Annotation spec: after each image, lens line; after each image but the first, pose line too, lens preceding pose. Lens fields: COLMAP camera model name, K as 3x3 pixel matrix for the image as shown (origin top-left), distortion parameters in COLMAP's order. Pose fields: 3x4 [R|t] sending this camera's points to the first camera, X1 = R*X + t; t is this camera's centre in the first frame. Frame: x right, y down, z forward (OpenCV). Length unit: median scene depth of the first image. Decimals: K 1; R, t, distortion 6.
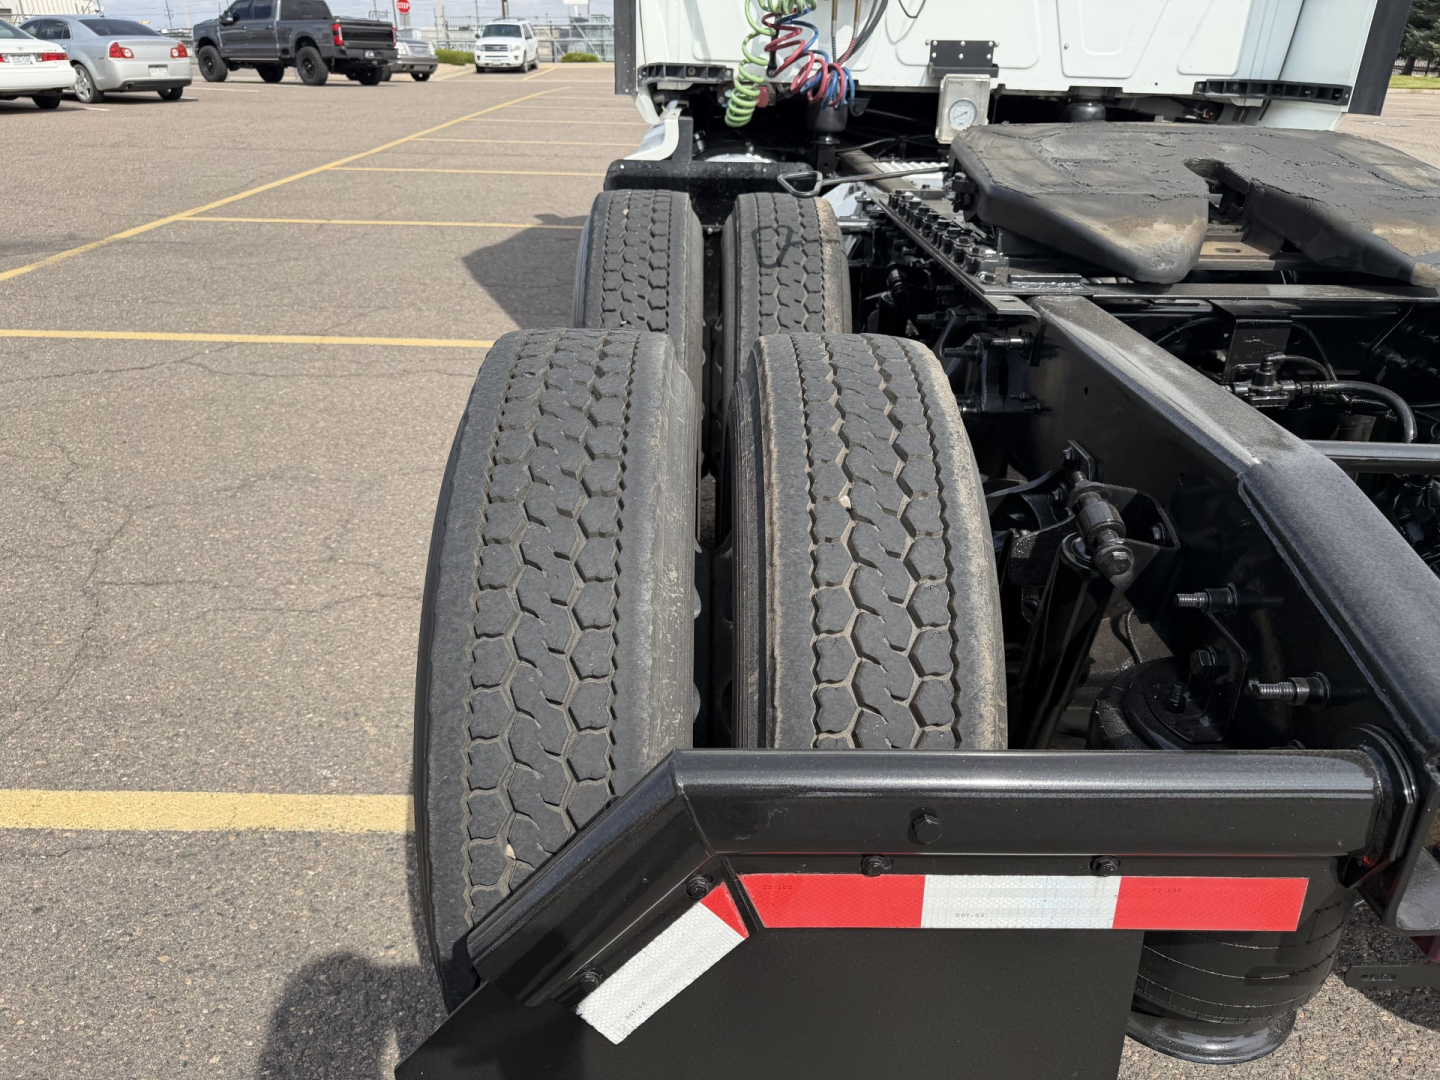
lens RADIAL K [[1037.0, 0, 717.0], [0, 1037.0, 558.5], [0, 0, 1]] dist [0.006592, -0.009287]
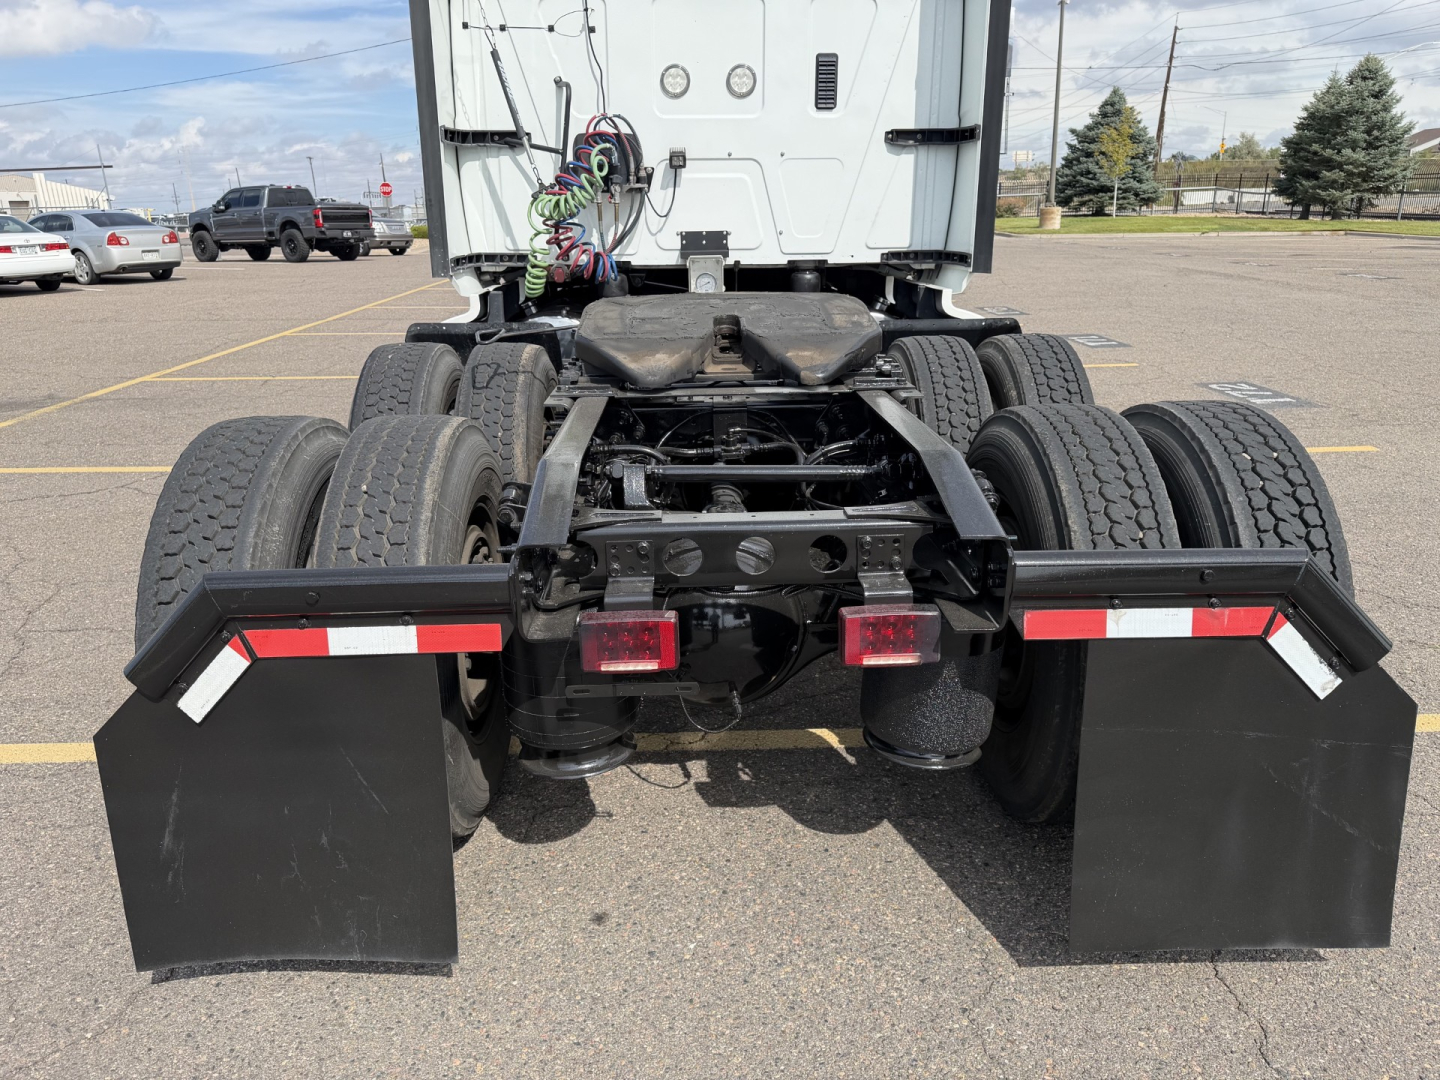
lens RADIAL K [[1035.3, 0, 690.0], [0, 1035.3, 539.4], [0, 0, 1]] dist [0.042336, -0.048718]
pose [[0.999492, -0.030084, -0.010501, 0.114747], [0.028120, 0.987771, -0.153356, 0.054072], [0.014986, 0.152983, 0.988115, -0.141657]]
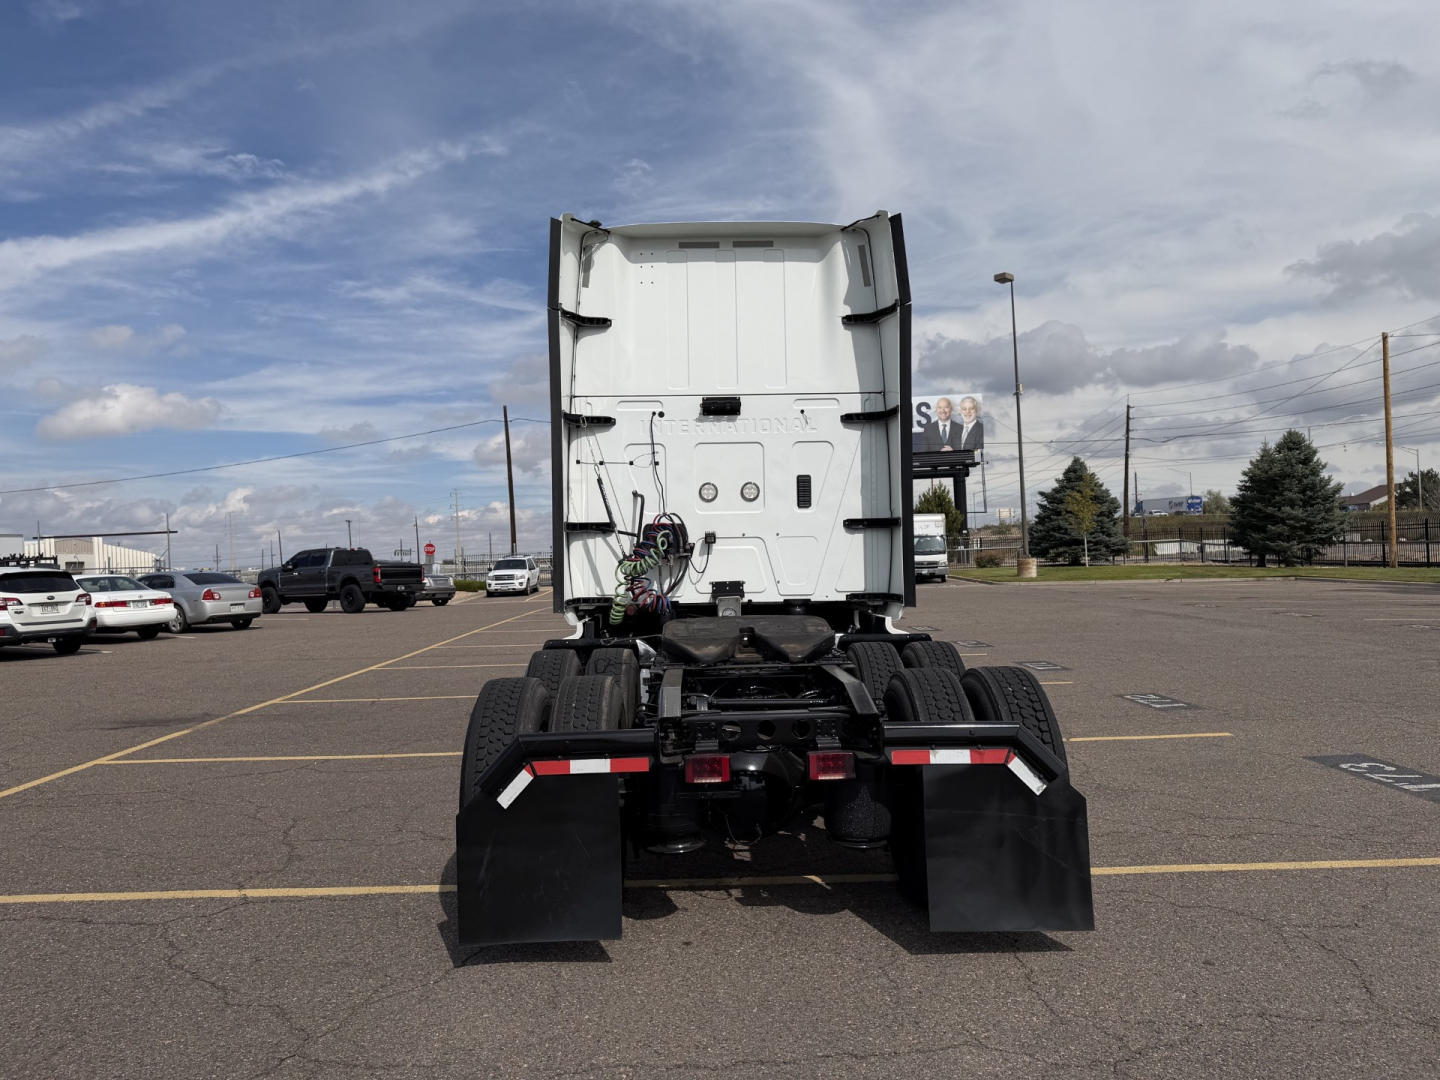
lens RADIAL K [[1016.9, 0, 742.9], [0, 1016.9, 553.9], [0, 0, 1]] dist [0.007246, -0.025728]
pose [[0.998329, -0.040819, 0.040908, 0.096840], [0.054890, 0.891181, -0.450315, 0.184808], [-0.018075, 0.451808, 0.891932, -0.421278]]
